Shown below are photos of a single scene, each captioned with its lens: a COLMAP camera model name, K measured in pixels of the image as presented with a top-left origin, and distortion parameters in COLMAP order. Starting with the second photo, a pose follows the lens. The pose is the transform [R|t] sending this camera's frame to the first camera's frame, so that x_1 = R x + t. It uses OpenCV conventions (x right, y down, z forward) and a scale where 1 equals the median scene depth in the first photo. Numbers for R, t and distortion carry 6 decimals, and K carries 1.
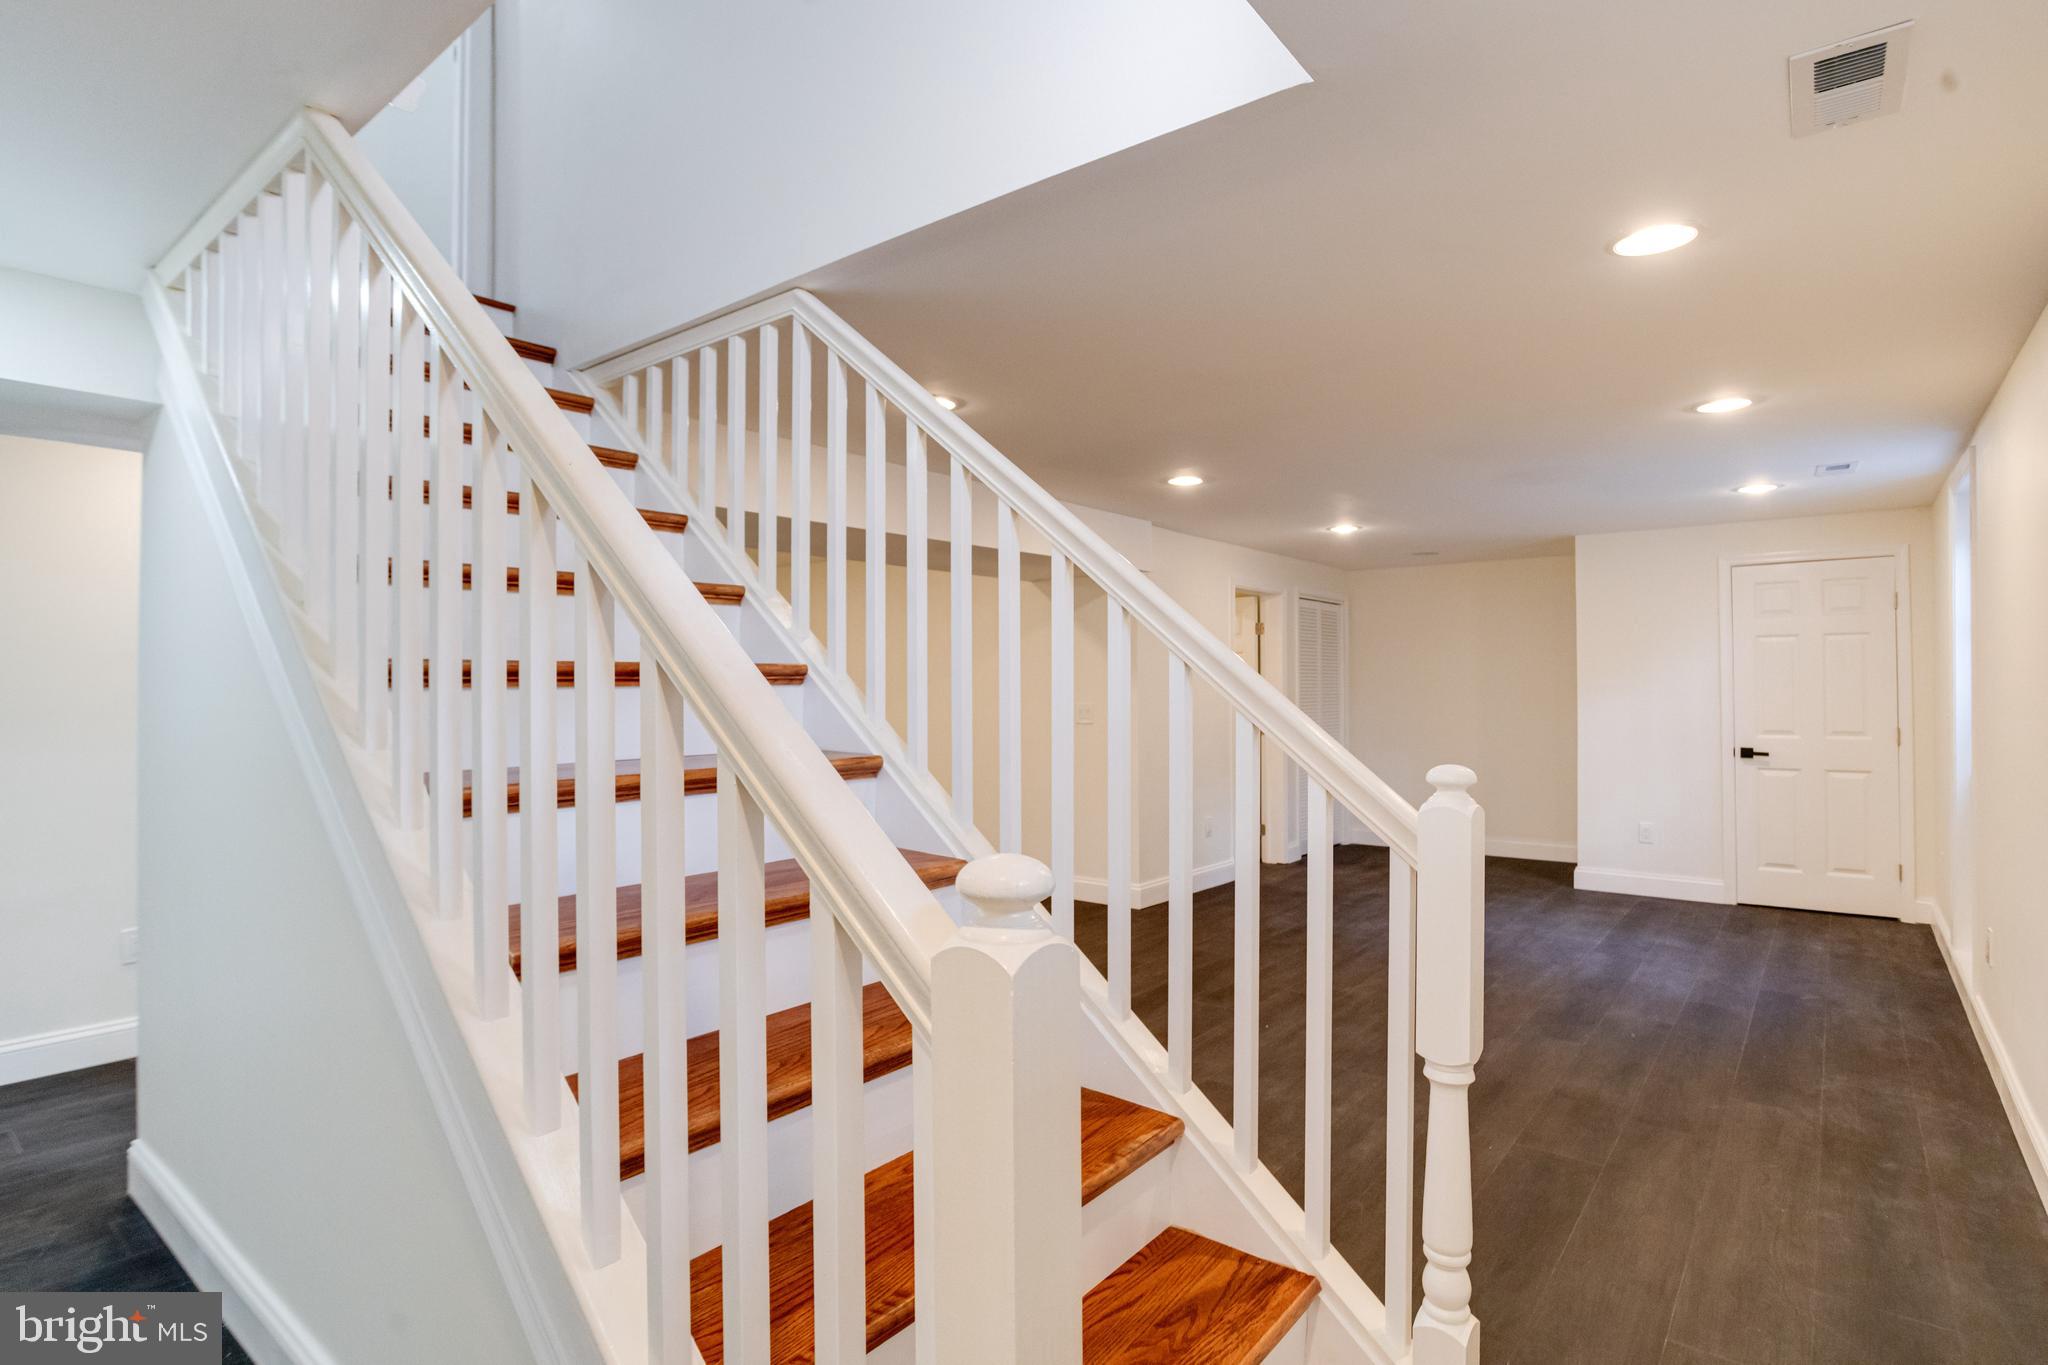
lens RADIAL K [[1025.6, 0, 993.4], [0, 1025.6, 690.7], [0, 0, 1]] dist [-0.005080, -0.001132]
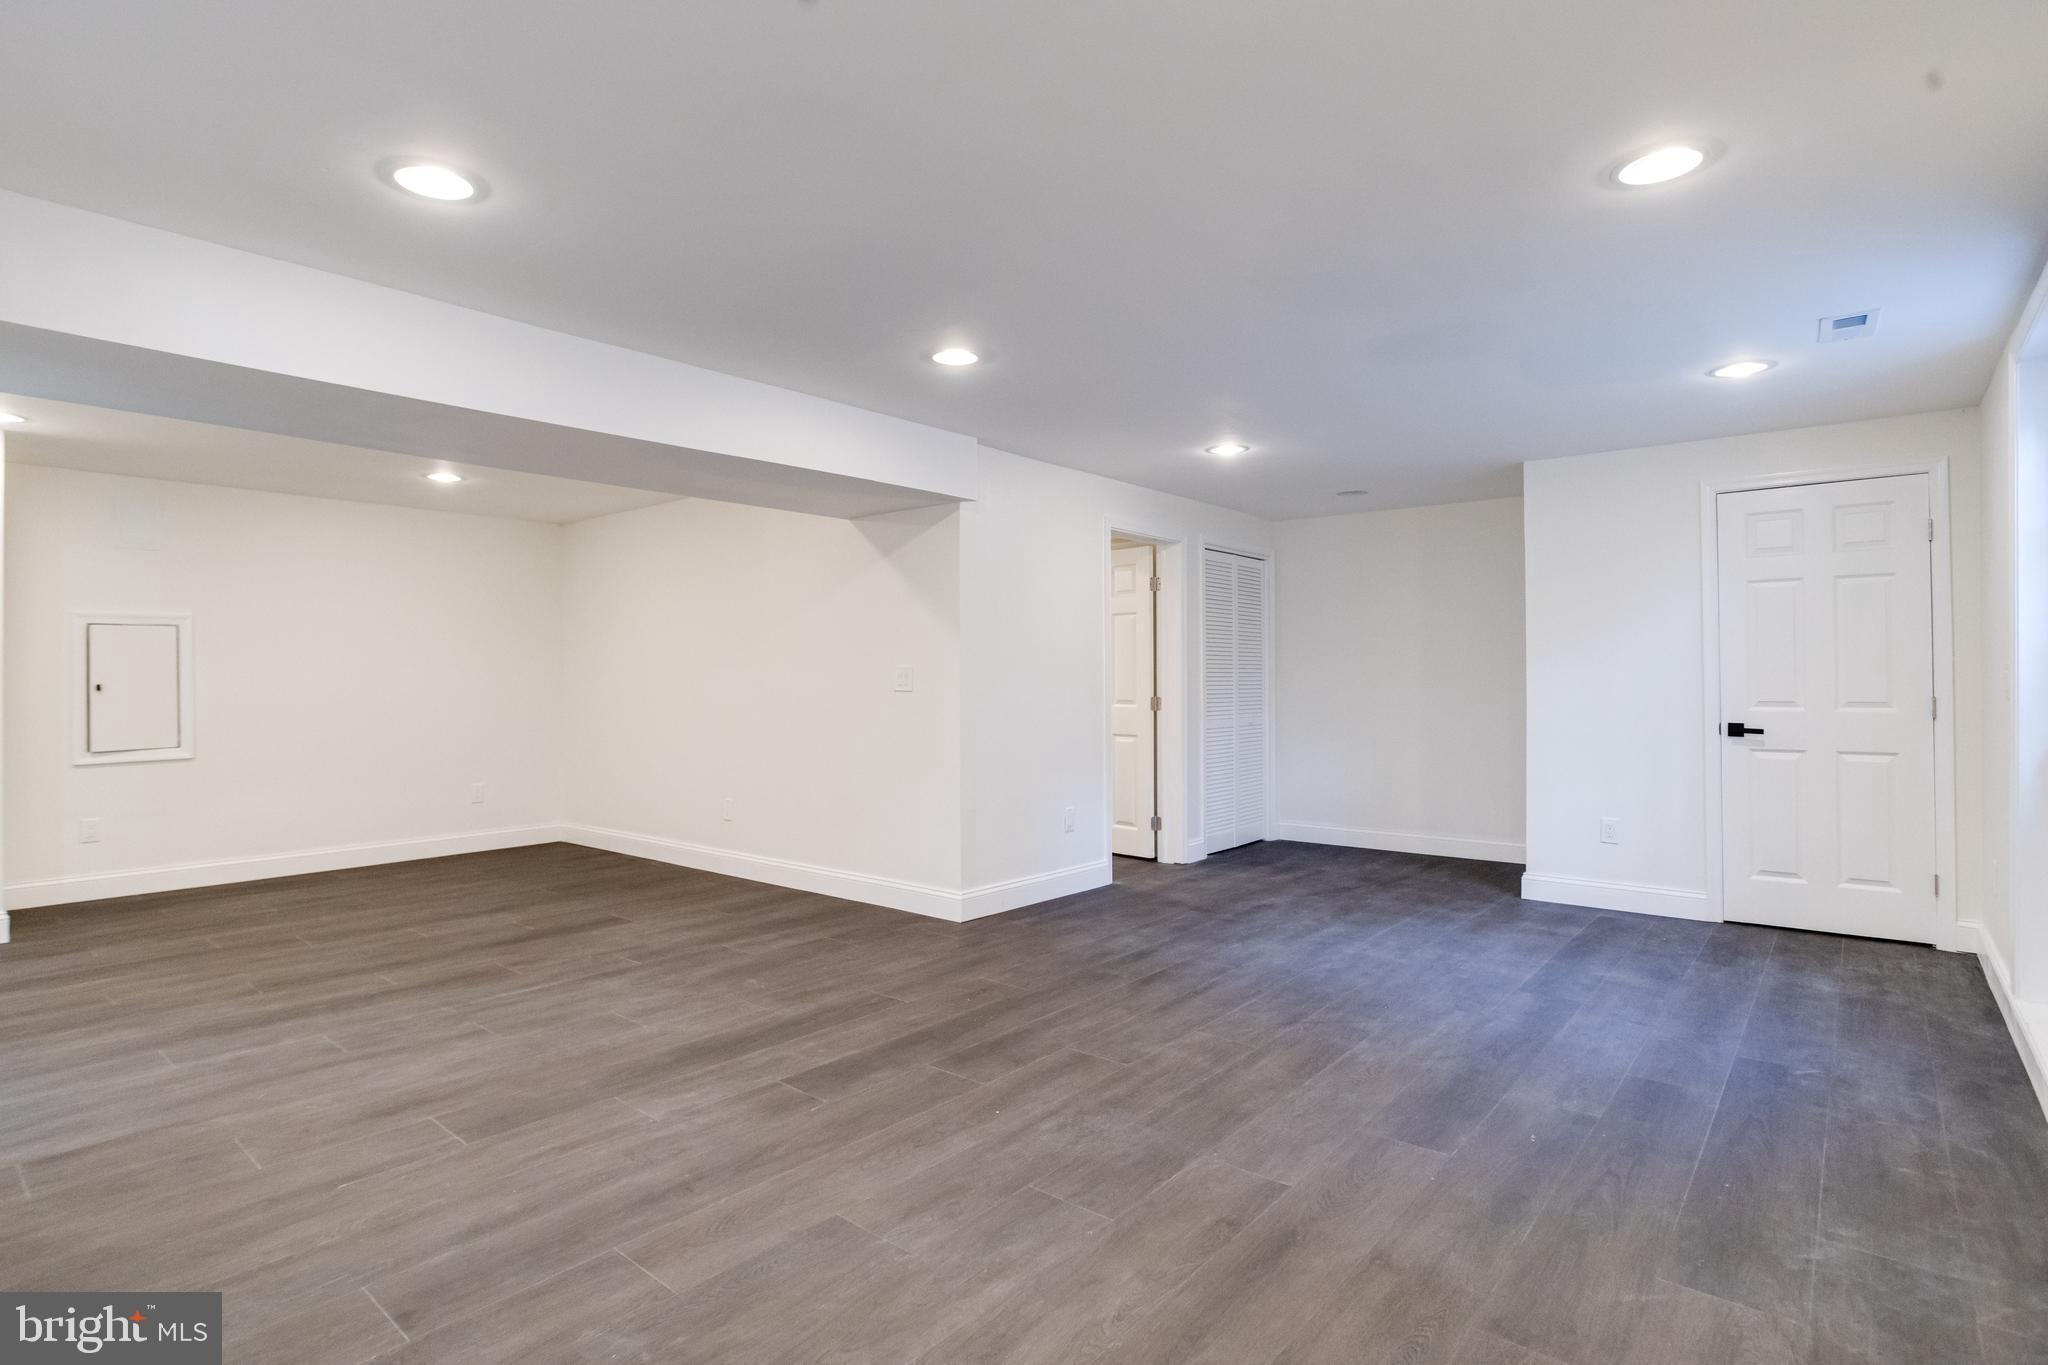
lens RADIAL K [[1008.8, 0, 996.6], [0, 1008.8, 682.4], [0, 0, 1]] dist [-0.004542, 0.000995]
pose [[0.999775, 0.001196, -0.021191, 0.217681], [-0.001182, 0.999999, 0.000700, 0.028972], [0.021192, -0.000674, 0.999775, 0.252124]]
